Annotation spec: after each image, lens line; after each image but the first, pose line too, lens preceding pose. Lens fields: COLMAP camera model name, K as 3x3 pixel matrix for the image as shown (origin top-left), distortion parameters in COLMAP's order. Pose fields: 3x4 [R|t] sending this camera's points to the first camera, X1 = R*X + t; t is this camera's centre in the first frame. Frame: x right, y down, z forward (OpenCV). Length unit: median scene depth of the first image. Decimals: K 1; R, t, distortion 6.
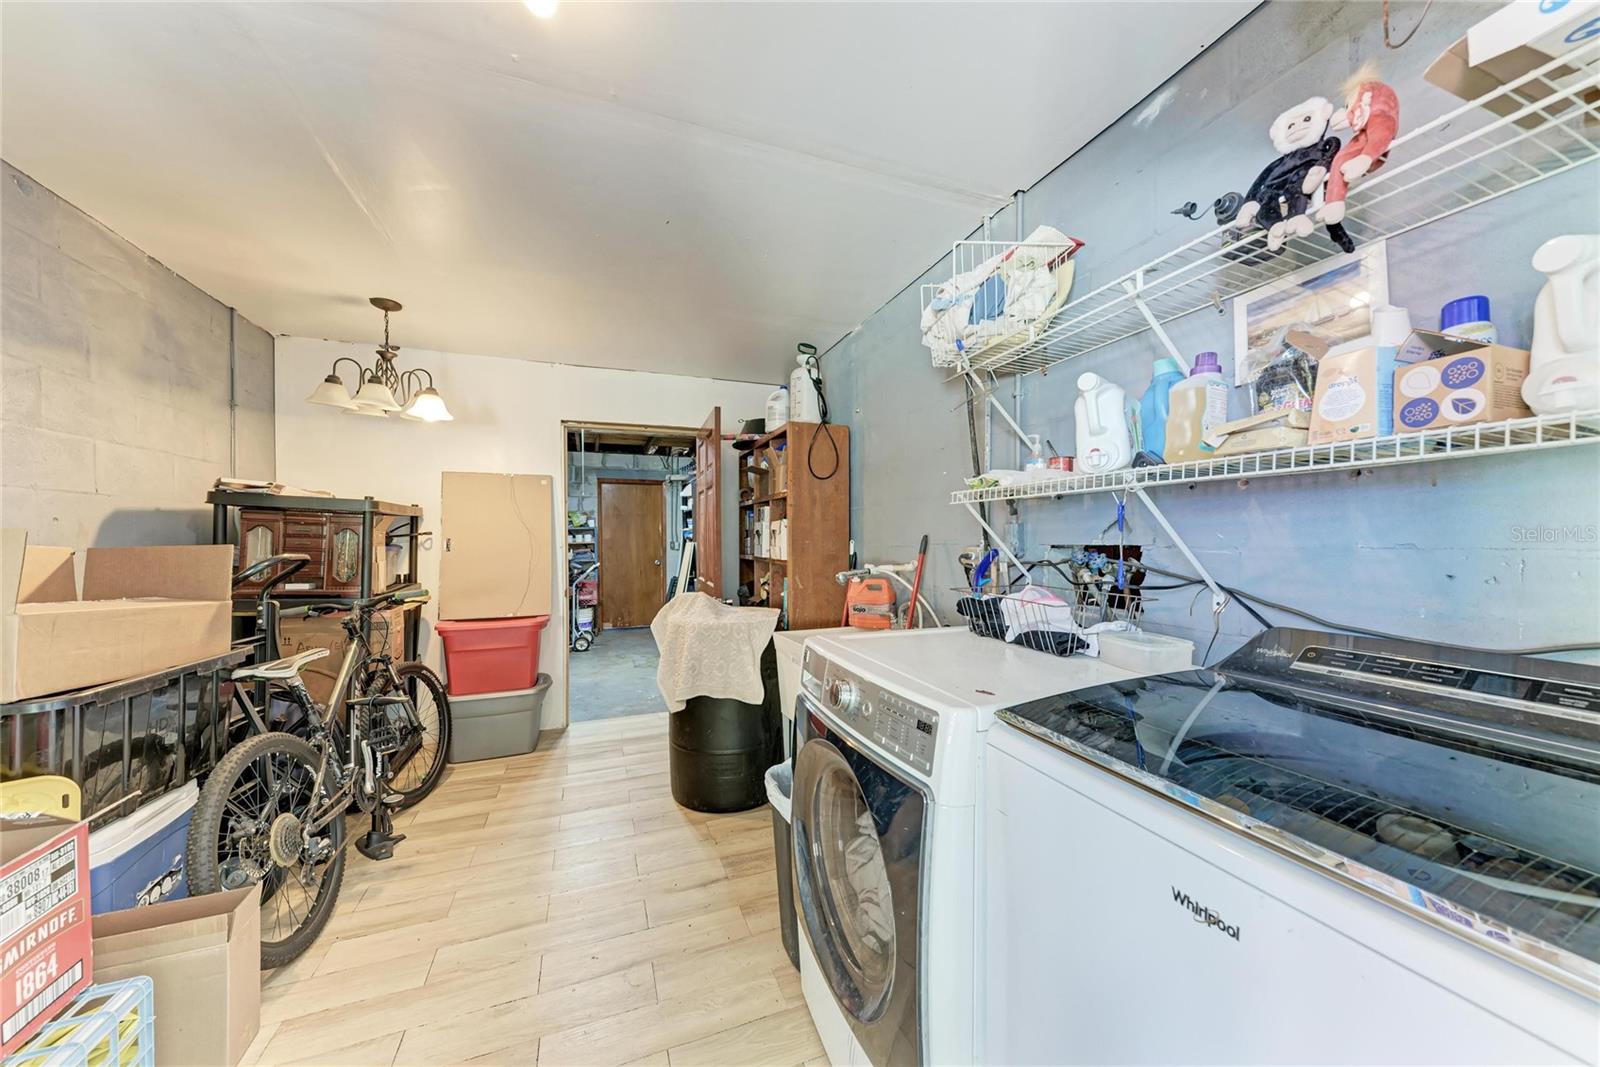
lens RADIAL K [[536.0, 0, 805.1], [0, 536.0, 538.3], [0, 0, 1]] dist [0.000283, -0.000001]
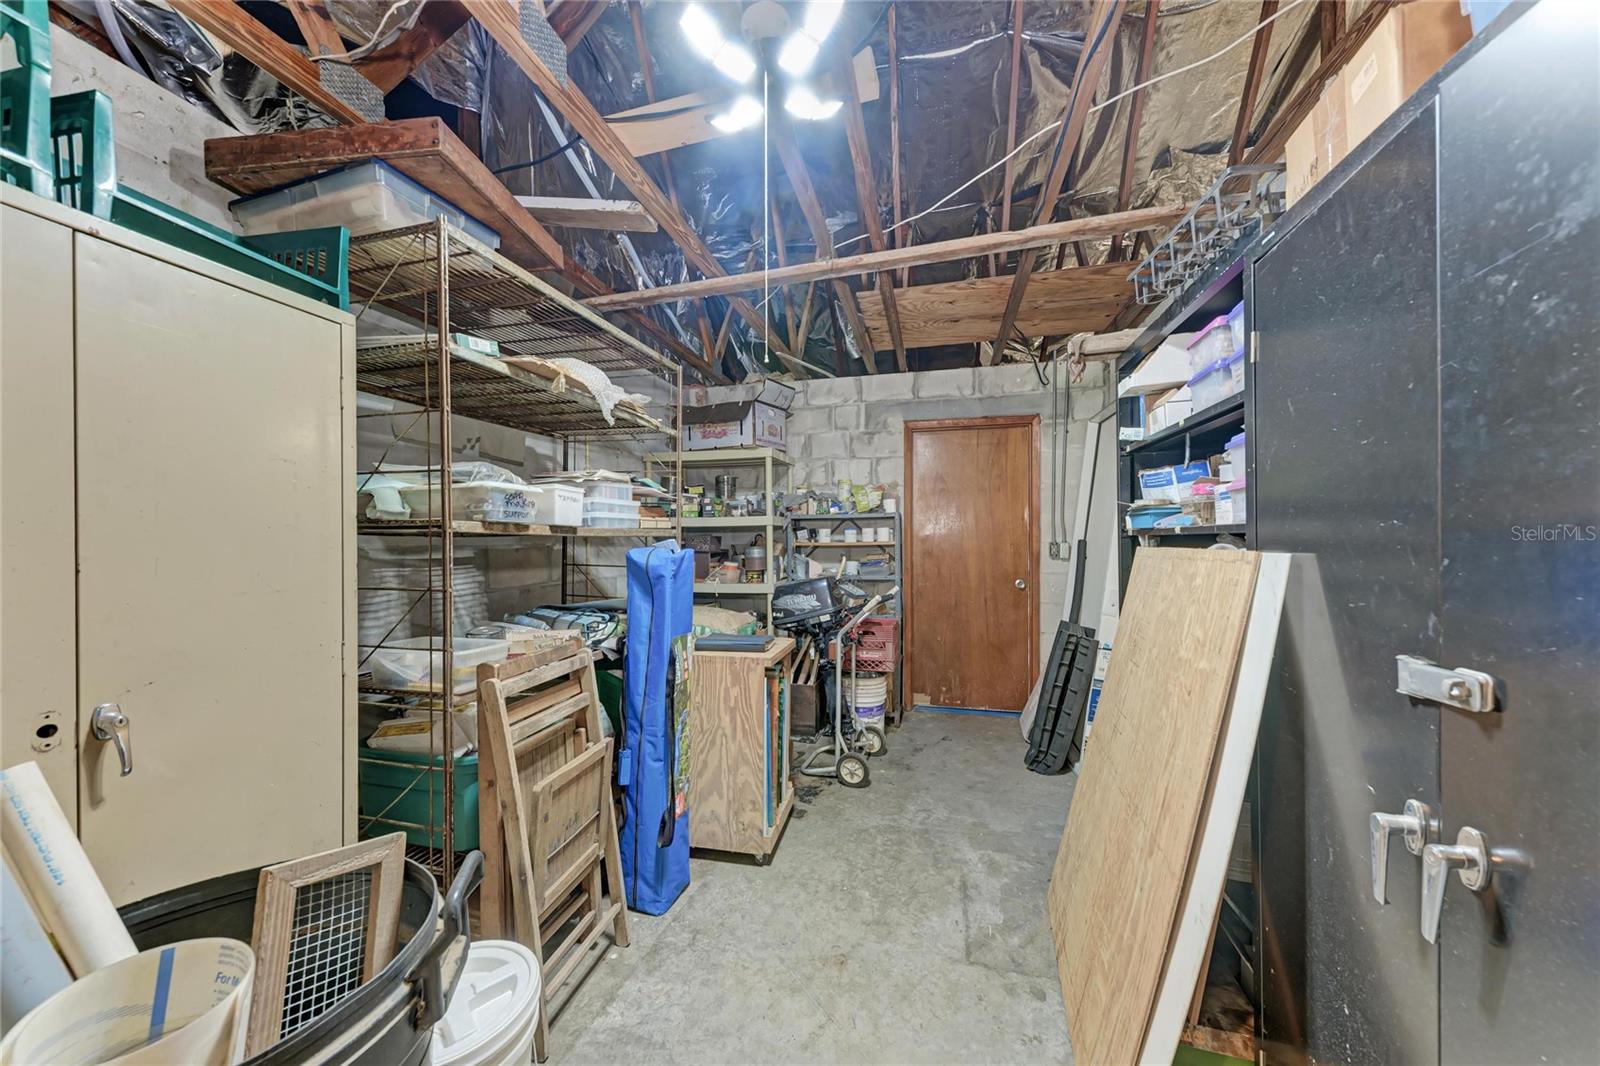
lens RADIAL K [[536.0, 0, 799.4], [0, 536.0, 542.2], [0, 0, 1]] dist [0.000283, -0.000001]
pose [[0.810778, 0.005482, -0.585328, -0.159254], [-0.003575, 0.999984, 0.004414, 0.005435], [0.585343, -0.001486, 0.810785, 0.505321]]
